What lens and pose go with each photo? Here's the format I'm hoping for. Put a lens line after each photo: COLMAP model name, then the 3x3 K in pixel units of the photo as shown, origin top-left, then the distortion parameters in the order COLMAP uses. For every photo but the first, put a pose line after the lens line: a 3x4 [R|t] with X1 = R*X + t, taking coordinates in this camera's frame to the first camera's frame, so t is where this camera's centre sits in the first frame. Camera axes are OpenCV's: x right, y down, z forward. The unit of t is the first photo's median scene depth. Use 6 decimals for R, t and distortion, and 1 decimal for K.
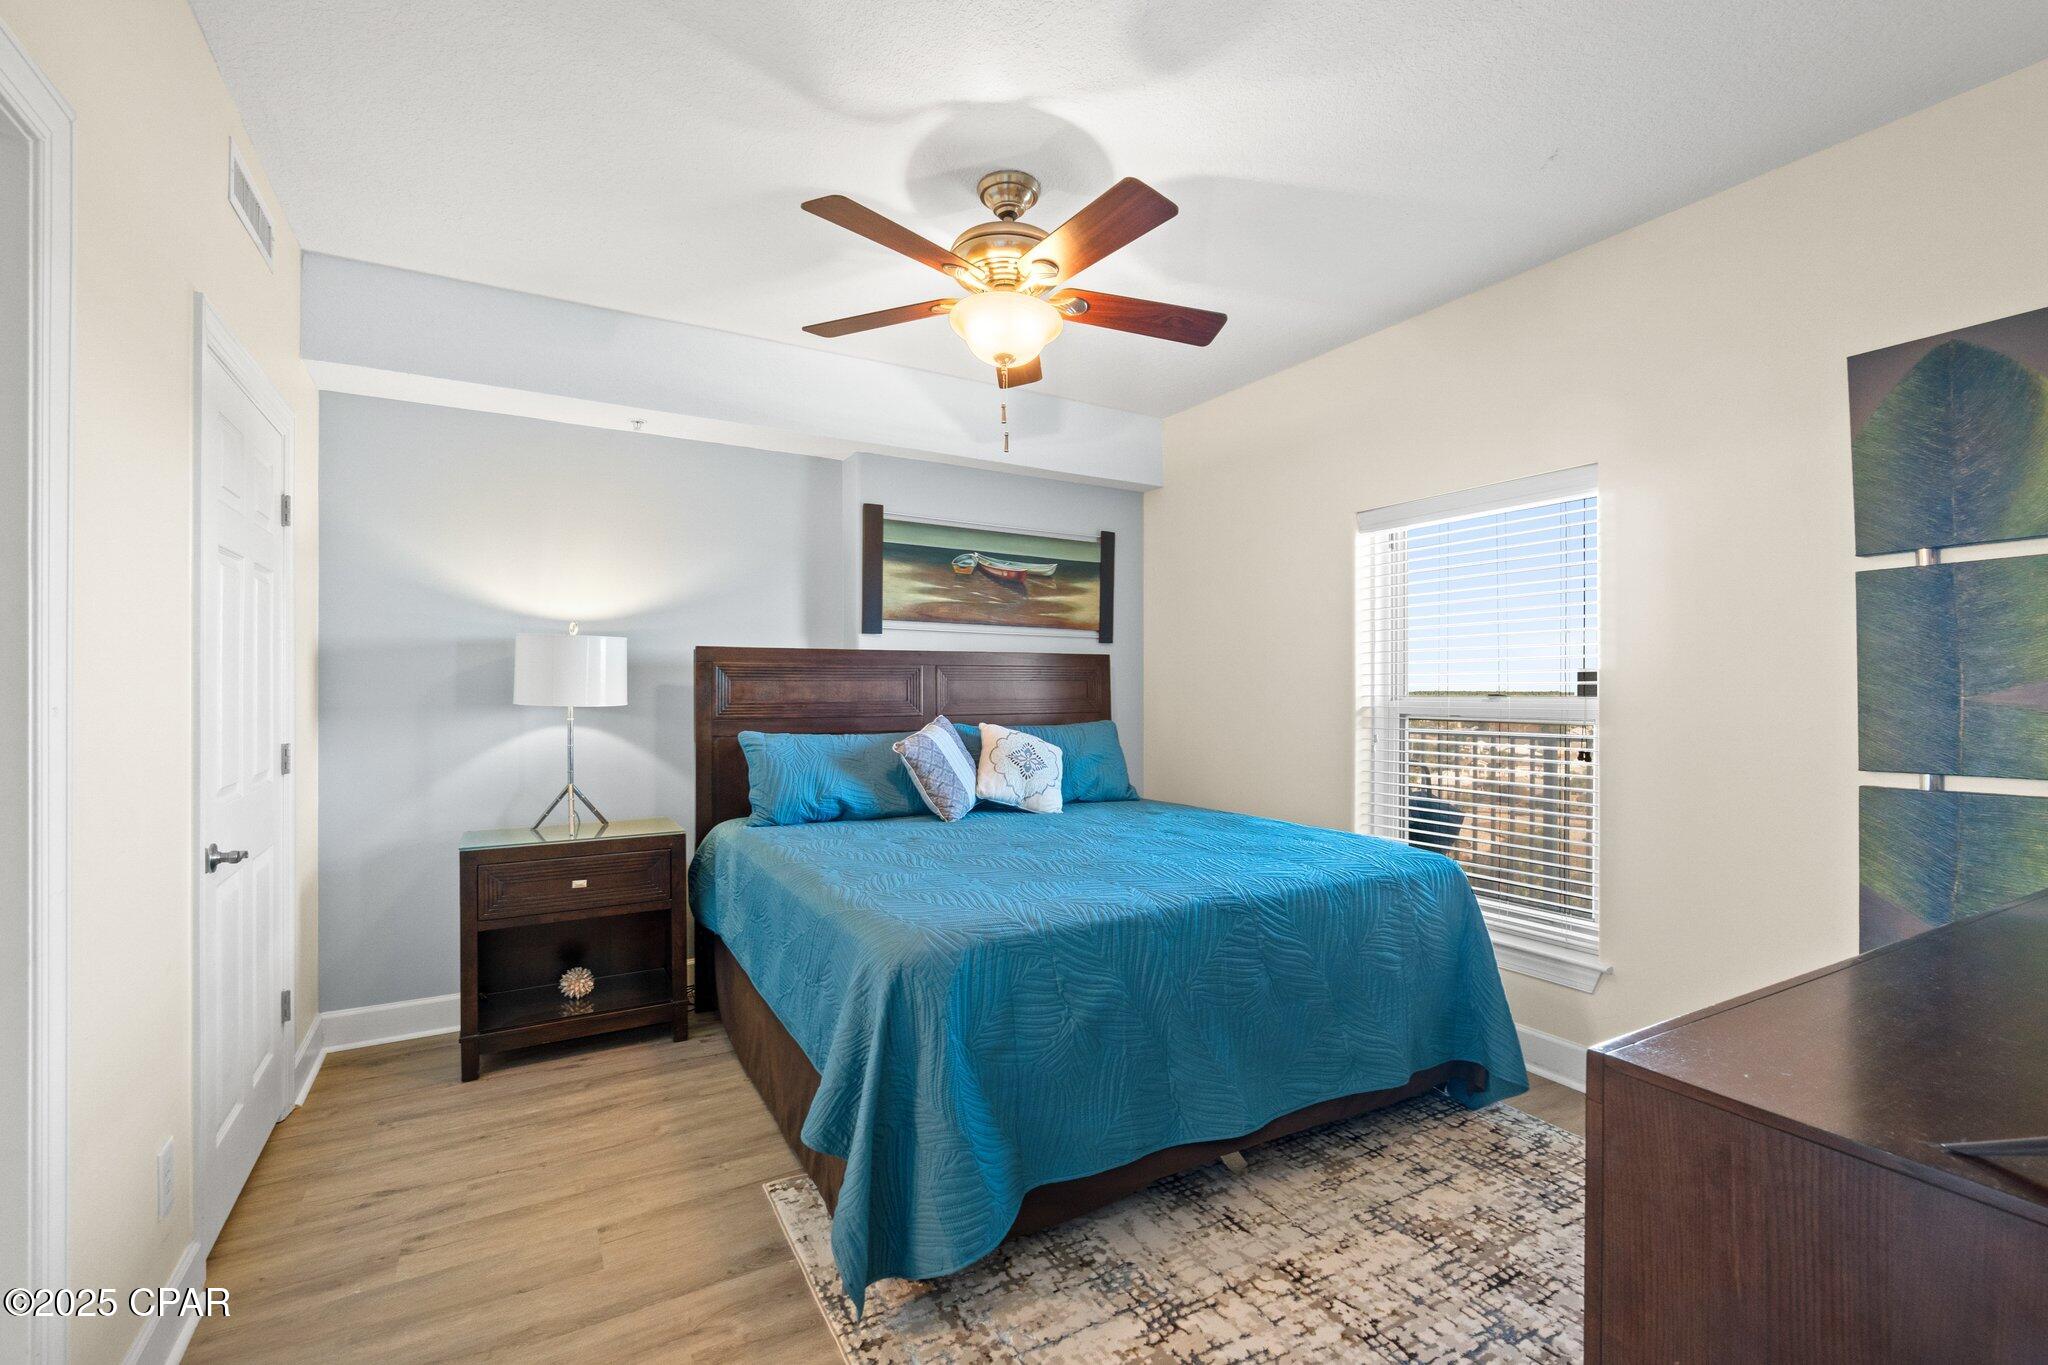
lens RADIAL K [[892.9, 0, 1027.4], [0, 892.9, 693.6], [0, 0, 1]] dist [-0.003037, 0.001049]
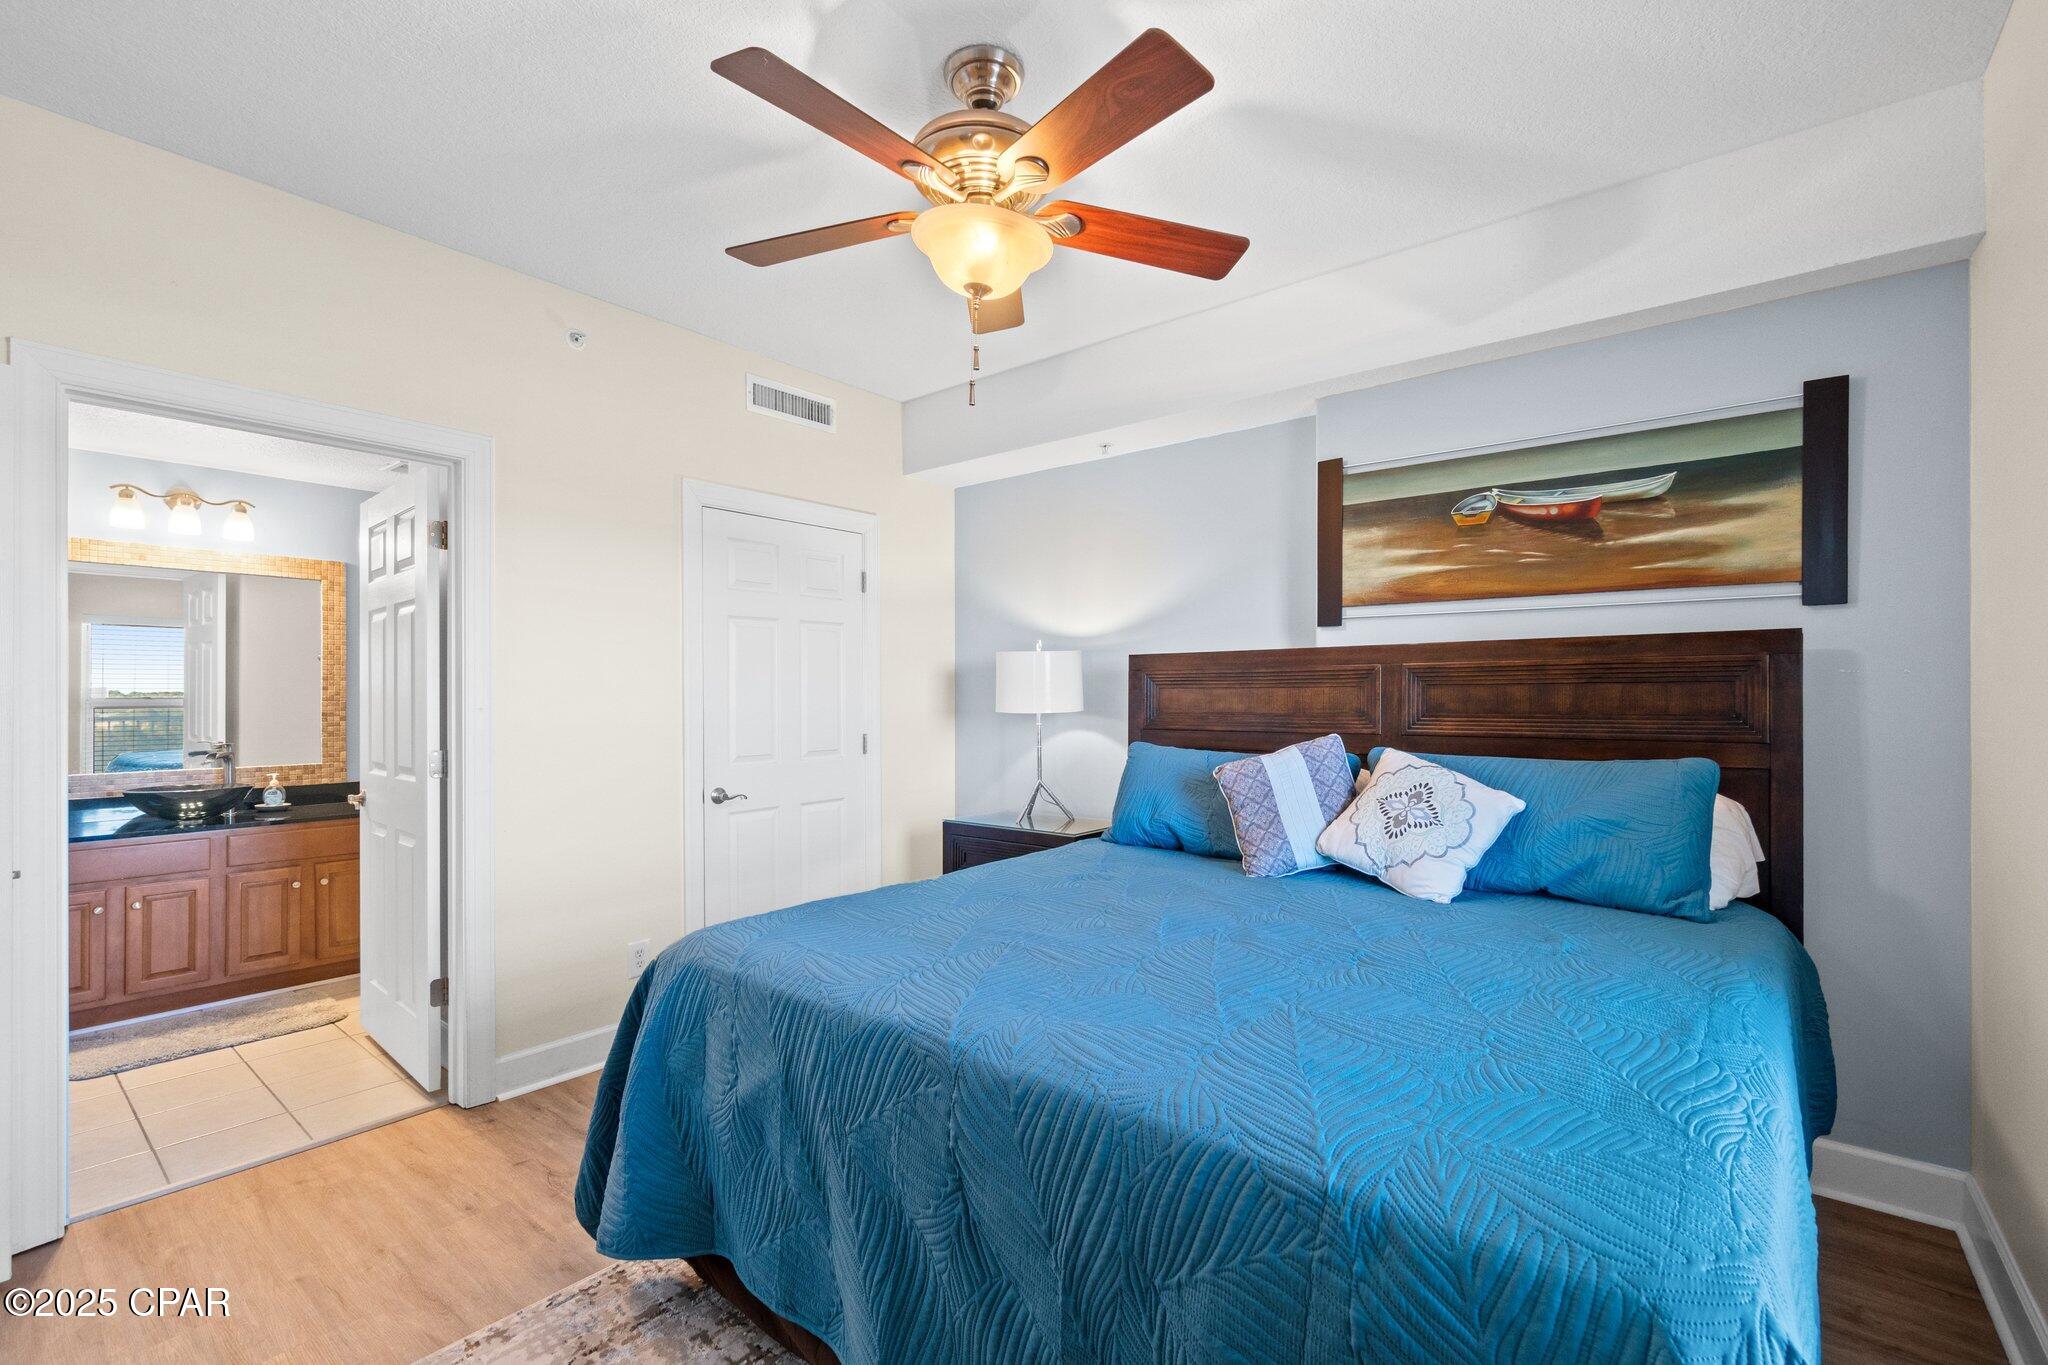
lens RADIAL K [[892.9, 0, 1017.4], [0, 892.9, 687.2], [0, 0, 1]] dist [-0.003037, 0.001049]
pose [[0.343431, -0.013128, -0.939086, 0.457274], [-0.004746, 0.999865, -0.015714, -0.001006], [0.939166, 0.009854, 0.343322, 0.475647]]
